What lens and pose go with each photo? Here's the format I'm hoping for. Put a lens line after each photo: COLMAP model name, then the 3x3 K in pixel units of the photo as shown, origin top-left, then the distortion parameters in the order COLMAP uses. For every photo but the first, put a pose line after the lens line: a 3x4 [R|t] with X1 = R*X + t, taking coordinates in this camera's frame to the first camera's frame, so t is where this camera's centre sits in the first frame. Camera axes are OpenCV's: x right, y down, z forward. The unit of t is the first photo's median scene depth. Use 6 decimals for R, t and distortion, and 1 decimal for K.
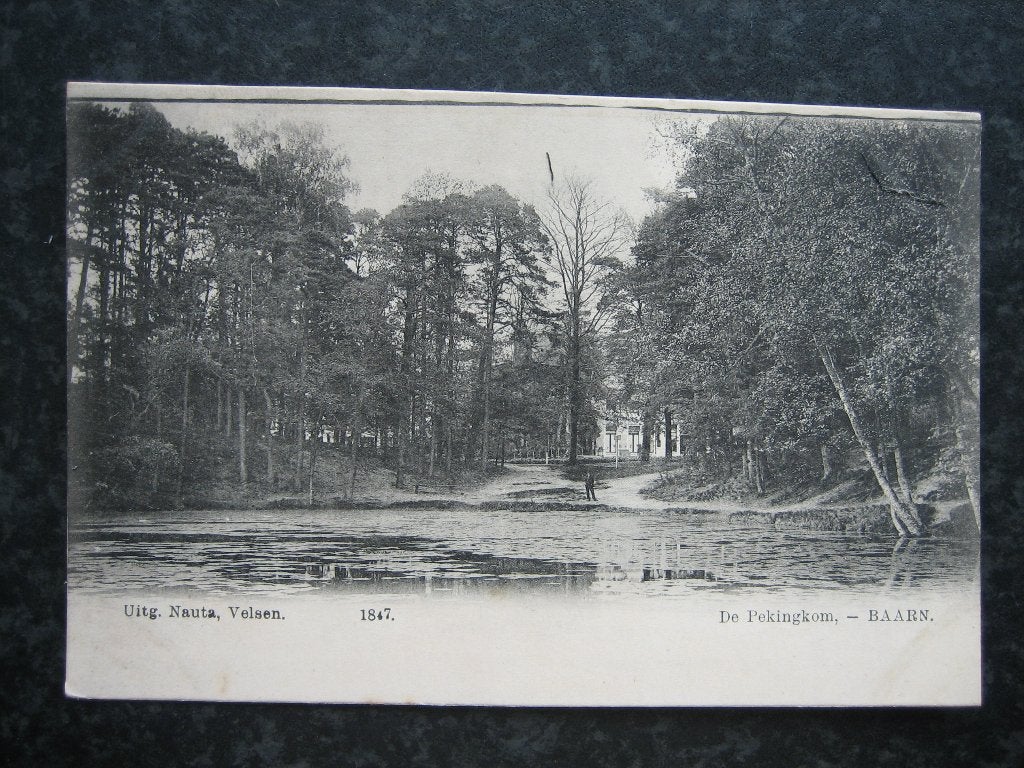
lens RADIAL K [[1007.3, 0, 516.2], [0, 1007.3, 375.4], [0, 0, 1]] dist [-0.146801, 0.145616]
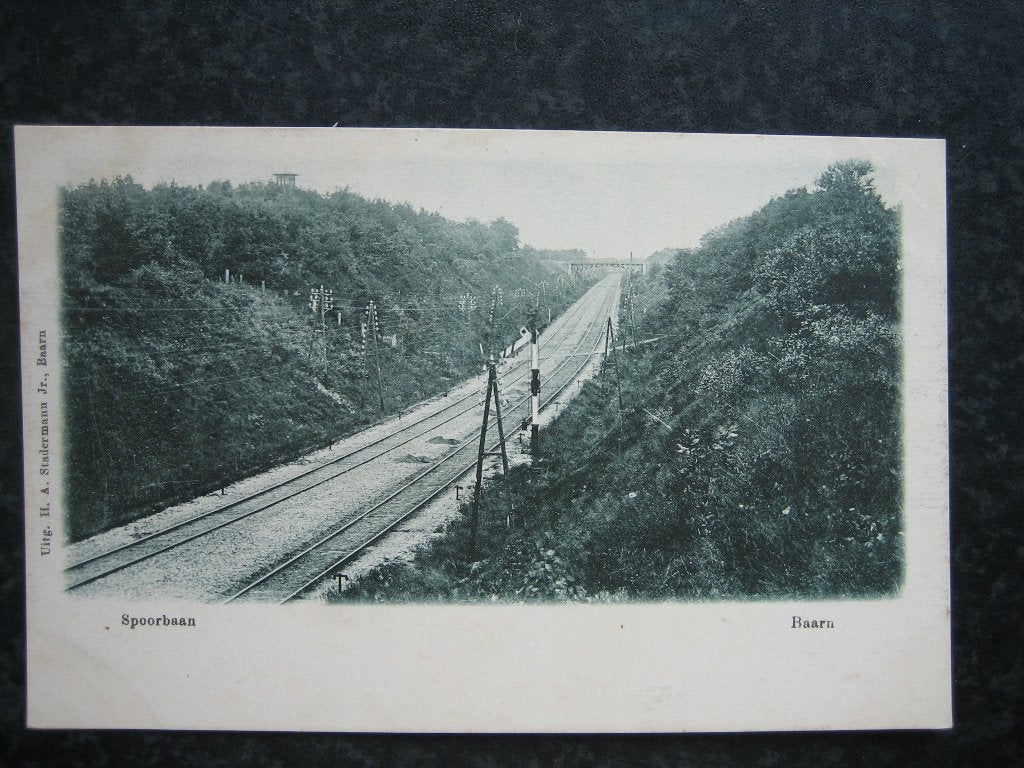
lens RADIAL K [[1007.3, 0, 516.2], [0, 1007.3, 375.4], [0, 0, 1]] dist [-0.146801, 0.145616]
pose [[0.999253, 0.035045, -0.016270, -0.003256], [-0.035133, 0.999369, -0.005166, -0.227011], [0.016078, 0.005734, 0.999854, 0.008854]]
